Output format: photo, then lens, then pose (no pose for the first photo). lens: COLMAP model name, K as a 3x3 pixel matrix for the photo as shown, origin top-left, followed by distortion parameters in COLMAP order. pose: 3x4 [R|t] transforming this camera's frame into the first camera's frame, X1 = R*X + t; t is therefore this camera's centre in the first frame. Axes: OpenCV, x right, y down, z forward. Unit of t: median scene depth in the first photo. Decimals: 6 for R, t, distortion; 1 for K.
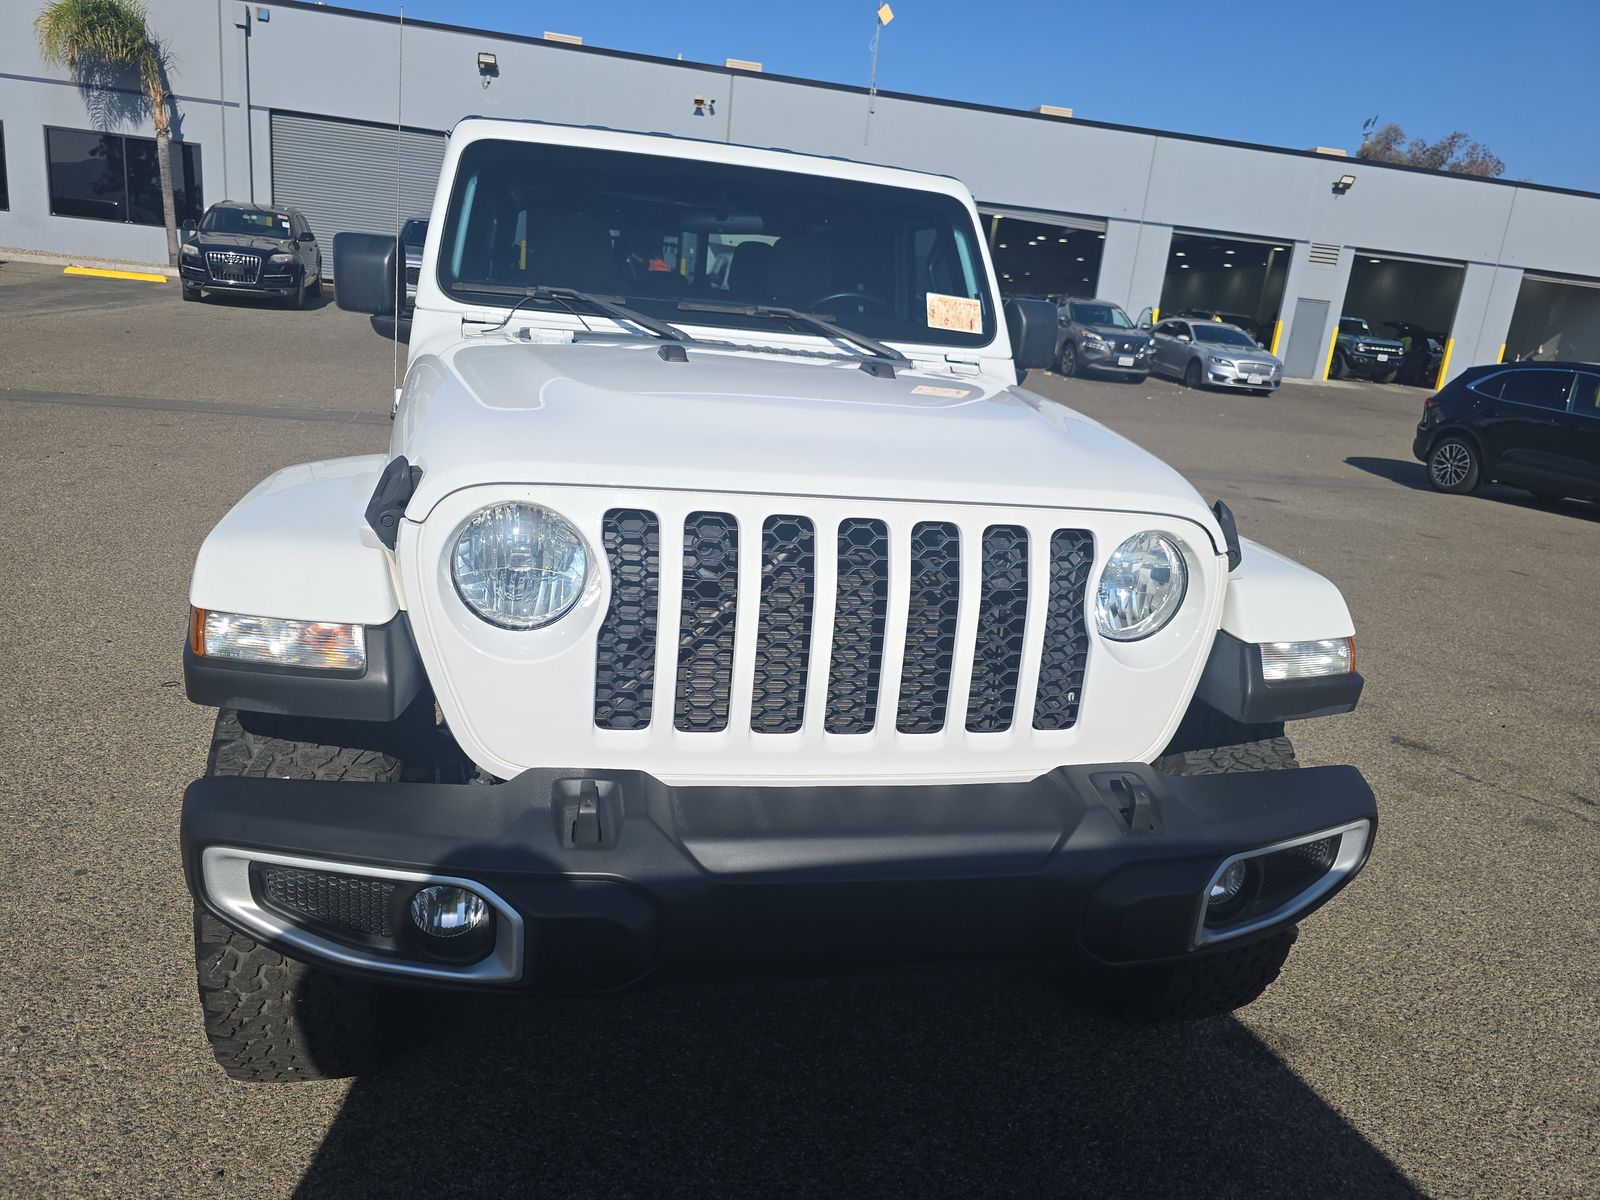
lens RADIAL K [[1081.3, 0, 797.8], [0, 1081.3, 603.3], [0, 0, 1]] dist [0.054737, -0.043332]
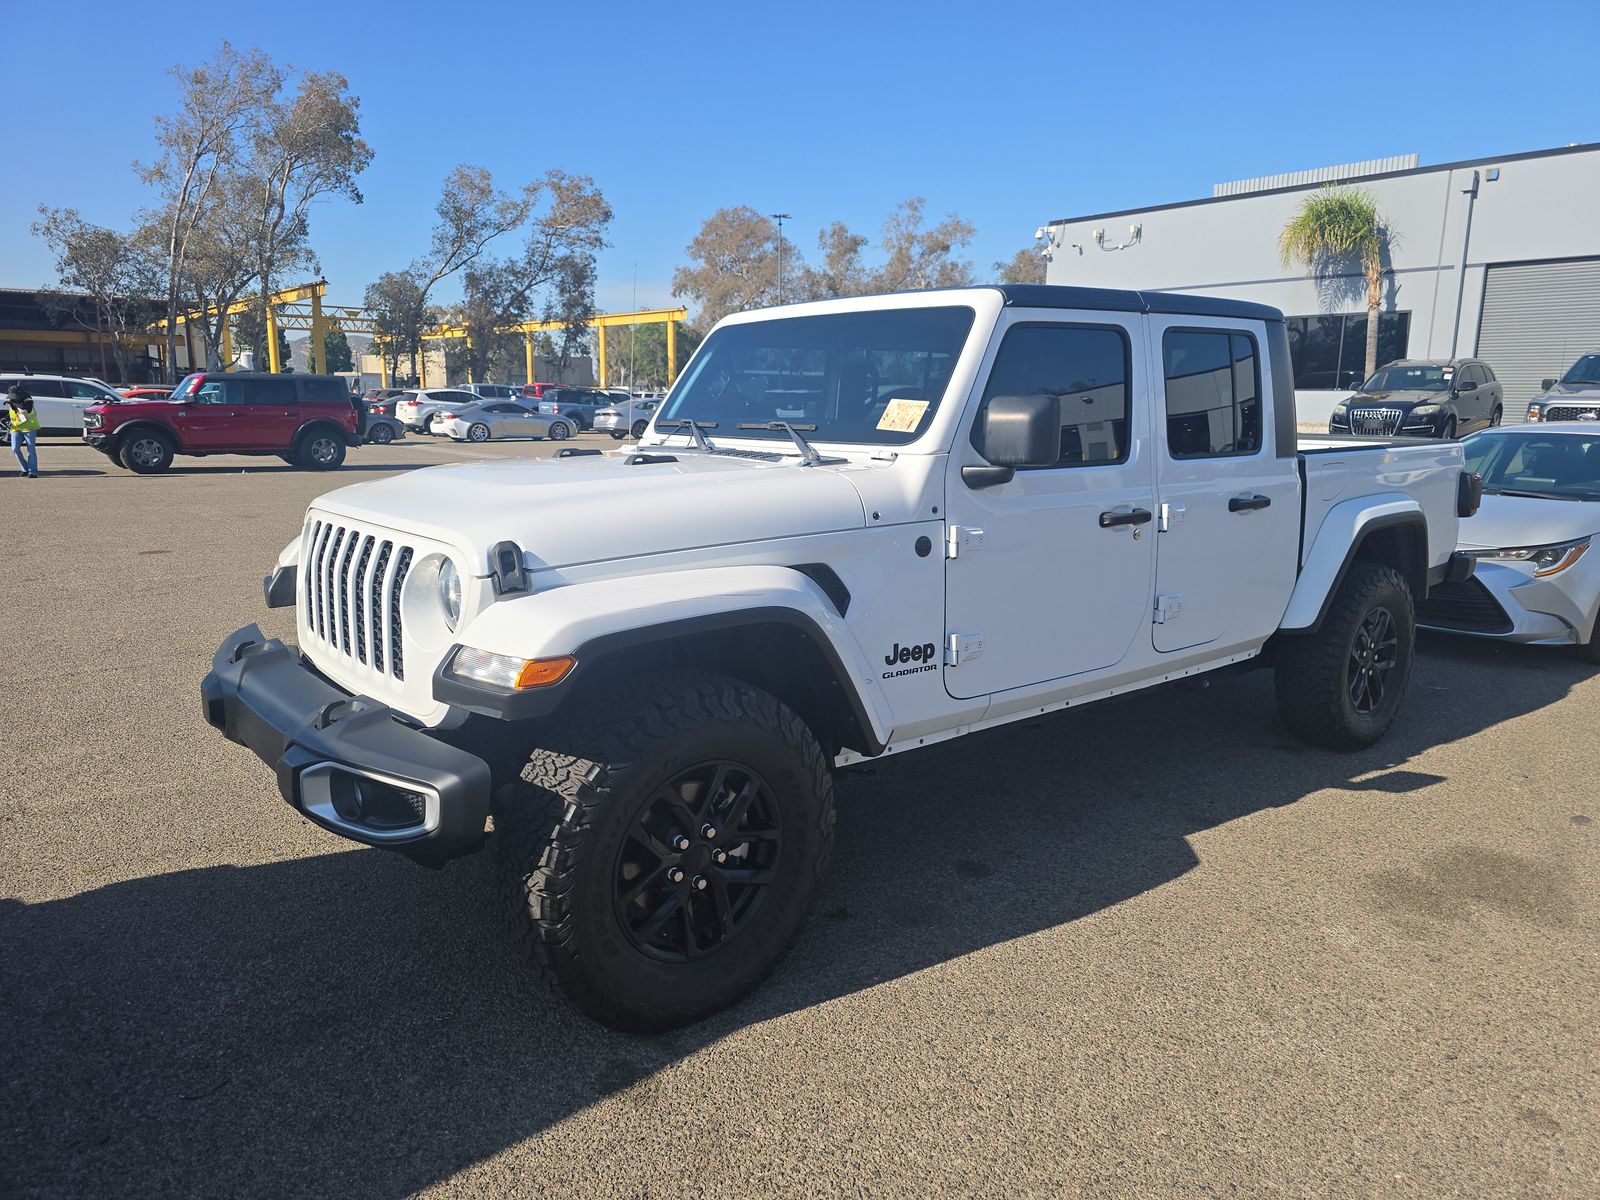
lens RADIAL K [[1081.3, 0, 791.2], [0, 1081.3, 594.5], [0, 0, 1]] dist [0.054737, -0.043332]
pose [[0.449888, 0.074332, -0.889986, 0.147105], [-0.206192, 0.978252, -0.022526, -0.006252], [0.868957, 0.193642, 0.455430, 0.061348]]
